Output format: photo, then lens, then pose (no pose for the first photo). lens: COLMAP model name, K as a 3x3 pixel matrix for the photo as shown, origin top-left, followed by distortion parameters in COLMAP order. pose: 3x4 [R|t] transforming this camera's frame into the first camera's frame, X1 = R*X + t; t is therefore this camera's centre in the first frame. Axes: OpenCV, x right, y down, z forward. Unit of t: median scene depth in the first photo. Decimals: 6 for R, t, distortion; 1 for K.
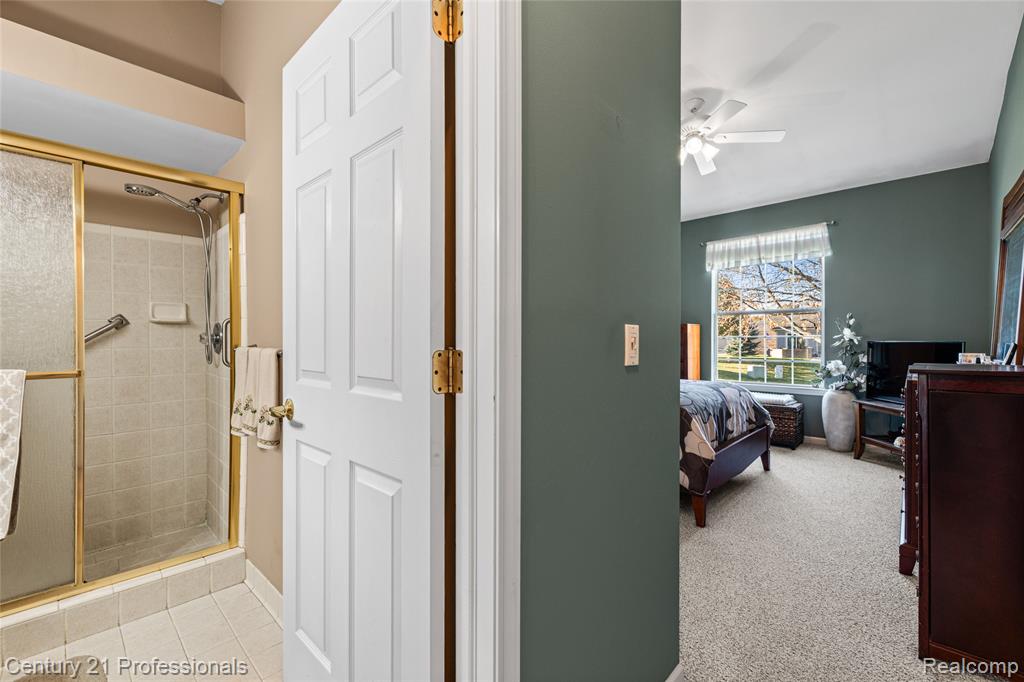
lens RADIAL K [[425.0, 0, 512.3], [0, 425.0, 341.2], [0, 0, 1]] dist [0.002952, -0.002024]
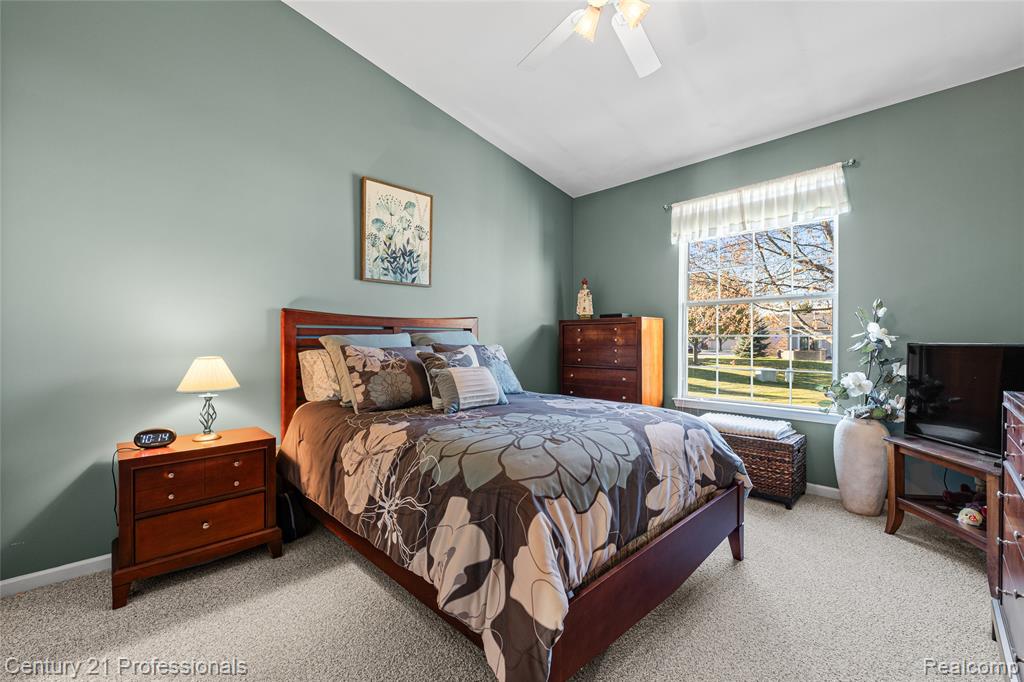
lens RADIAL K [[425.0, 0, 511.0], [0, 425.0, 338.9], [0, 0, 1]] dist [0.002952, -0.002024]
pose [[0.999701, 0.005766, -0.023744, 0.255357], [-0.005860, 0.999975, -0.003892, 0.000110], [0.023721, 0.004030, 0.999711, 0.345601]]
